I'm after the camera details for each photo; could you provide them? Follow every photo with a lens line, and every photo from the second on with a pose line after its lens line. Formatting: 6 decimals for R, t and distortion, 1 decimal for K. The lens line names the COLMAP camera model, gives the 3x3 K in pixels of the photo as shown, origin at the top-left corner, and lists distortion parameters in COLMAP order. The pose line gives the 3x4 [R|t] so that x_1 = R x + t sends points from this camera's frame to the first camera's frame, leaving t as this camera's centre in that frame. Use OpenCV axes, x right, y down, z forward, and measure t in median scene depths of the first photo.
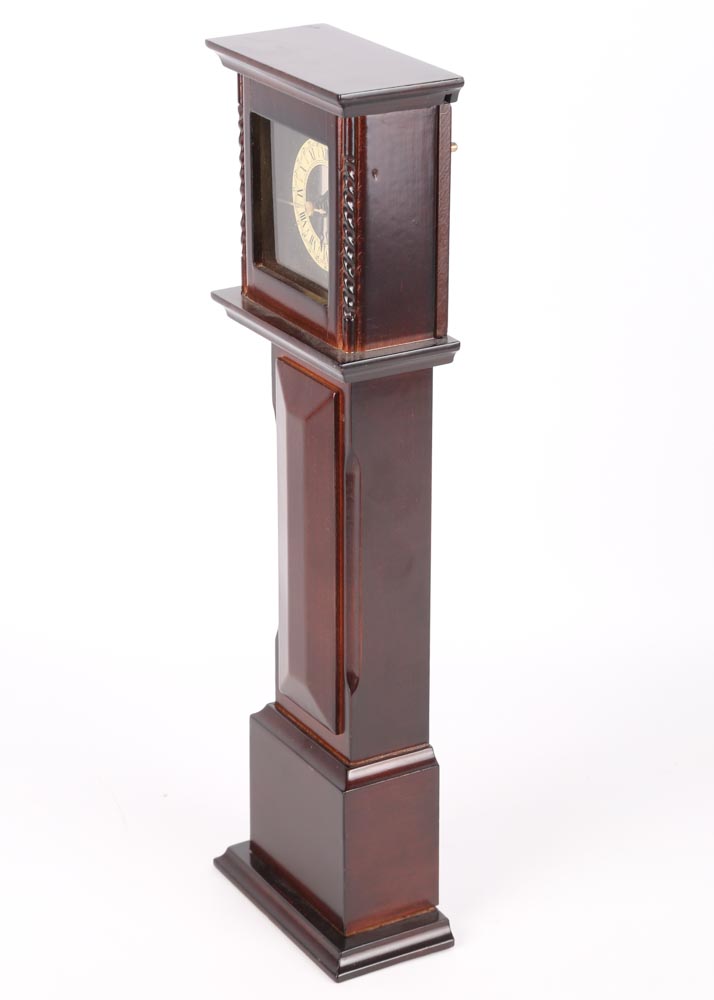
lens RADIAL K [[2661.8, 0, 351.2], [0, 2661.8, 498.9], [0, 0, 1]] dist [0.297488, 0.000000]
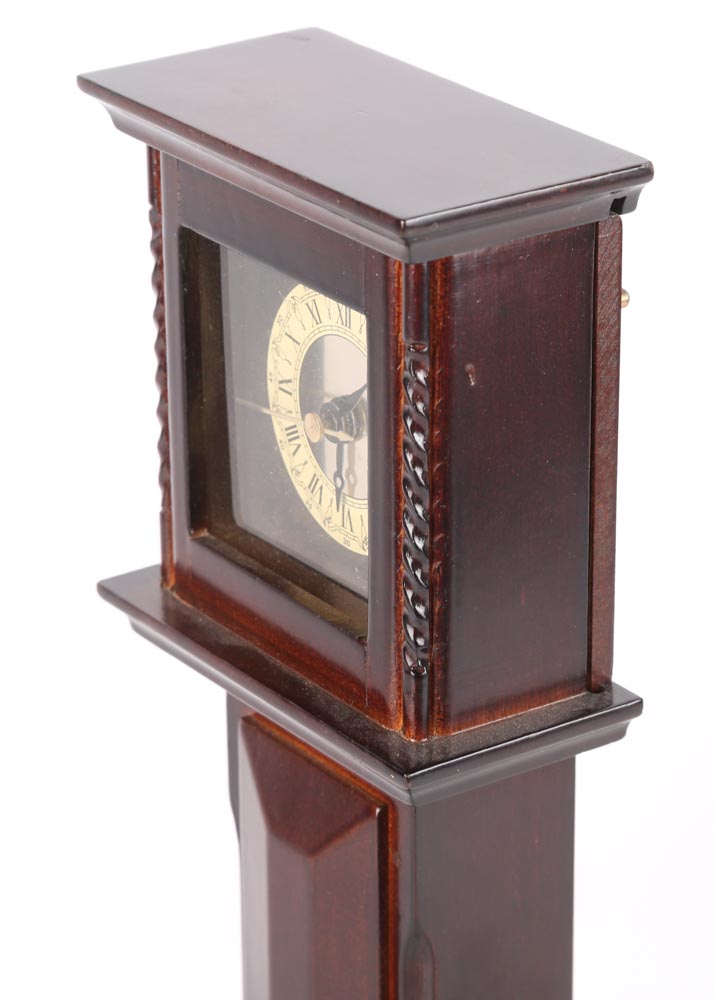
lens RADIAL K [[3786.8, 0, 358.9], [0, 3786.8, 499.7], [0, 0, 1]] dist [0.162905, 0.000000]
pose [[0.996983, -0.036039, 0.068740, -0.053963], [0.035584, 0.999336, 0.007834, -0.100079], [-0.068977, -0.005364, 0.997604, 0.325287]]
